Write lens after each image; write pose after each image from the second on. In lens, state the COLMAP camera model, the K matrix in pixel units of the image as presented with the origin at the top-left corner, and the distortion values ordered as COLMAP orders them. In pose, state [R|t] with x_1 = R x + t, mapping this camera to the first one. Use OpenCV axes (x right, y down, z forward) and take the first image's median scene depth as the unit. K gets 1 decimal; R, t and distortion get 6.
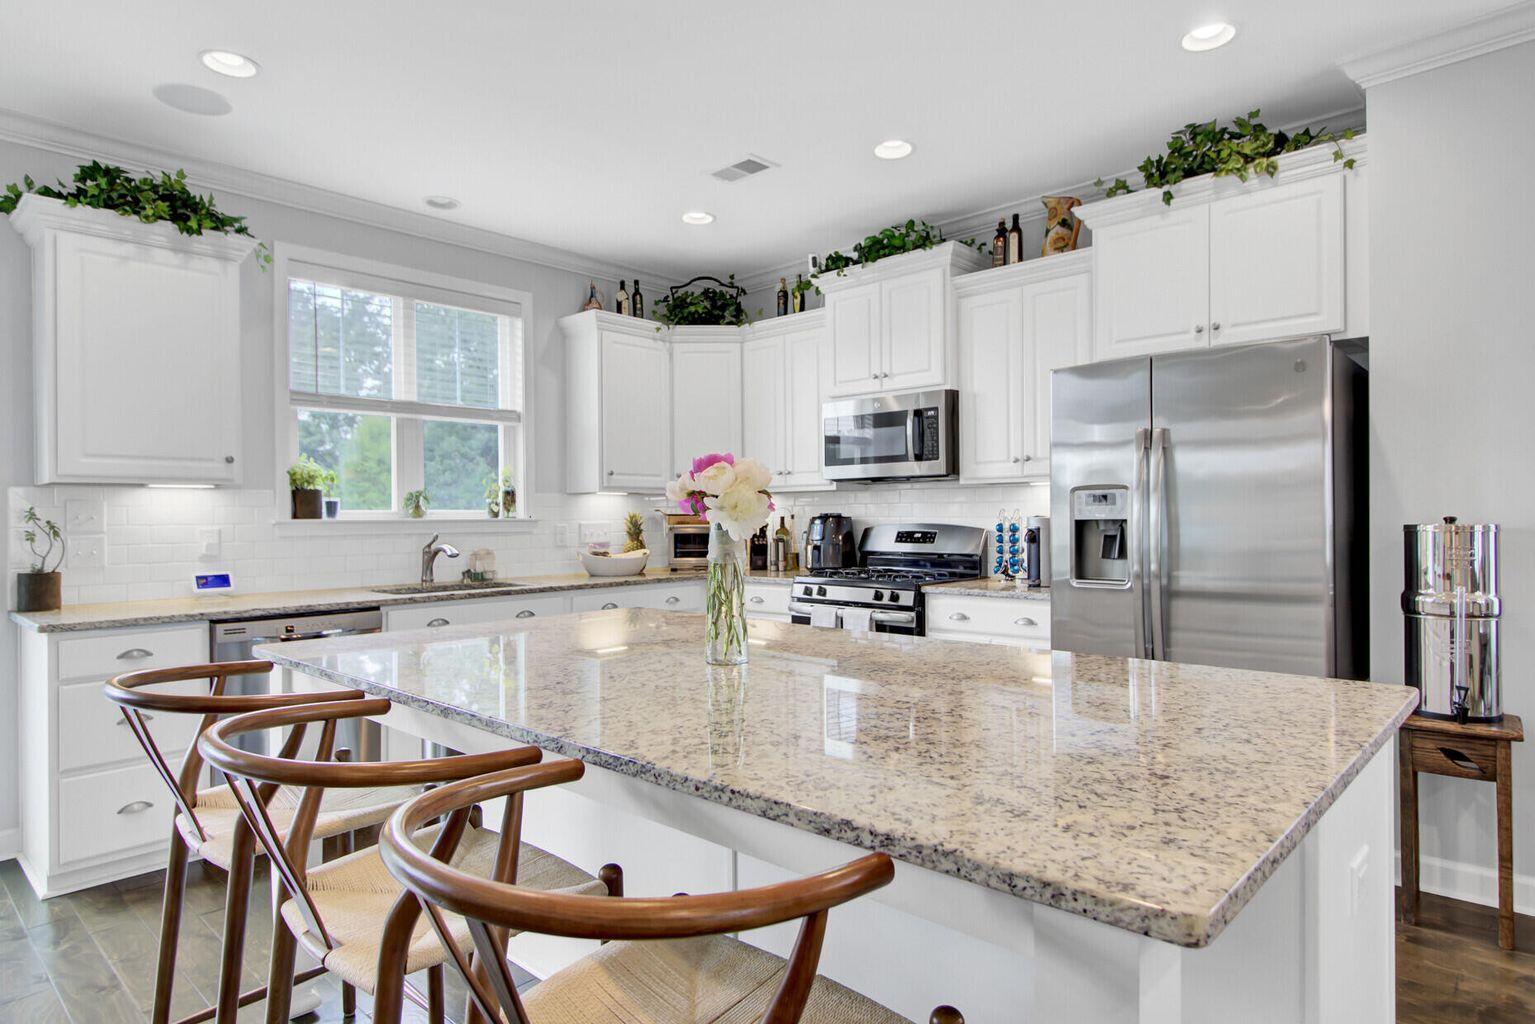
lens RADIAL K [[882.7, 0, 766.4], [0, 882.7, 515.2], [0, 0, 1]] dist [0.000005, -0.000004]
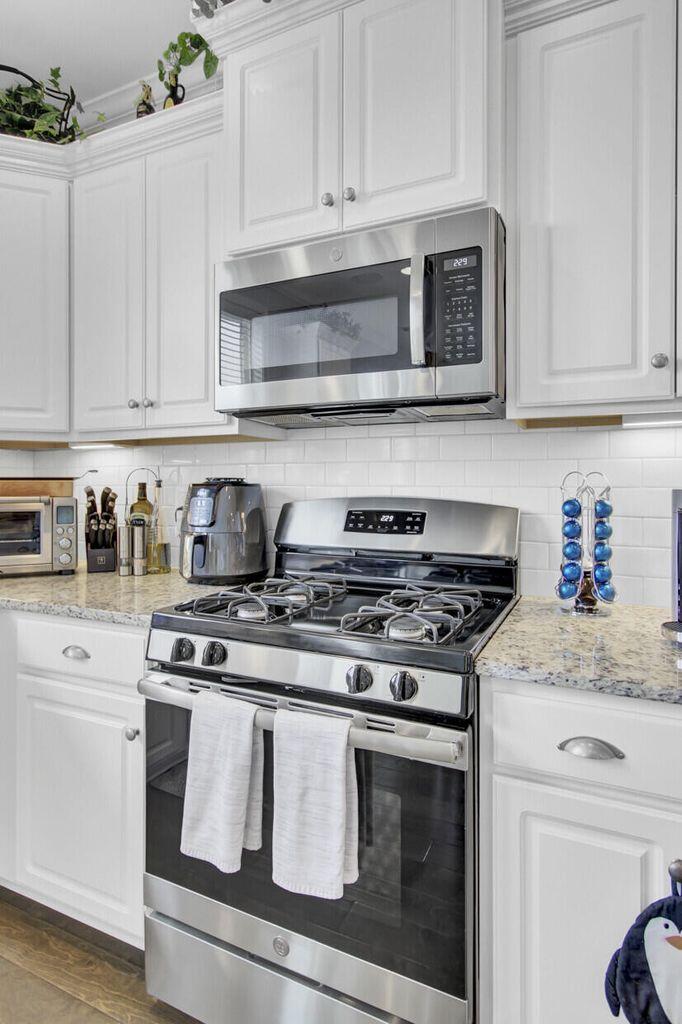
lens RADIAL K [[573.7, 0, 331.4], [0, 573.7, 485.0], [0, 0, 1]] dist [-0.022315, 0.000208]
pose [[0.956005, 0.005400, 0.293300, 0.029823], [-0.006864, 0.999969, 0.003963, 0.000467], [-0.293270, -0.005802, 0.956012, 0.636508]]
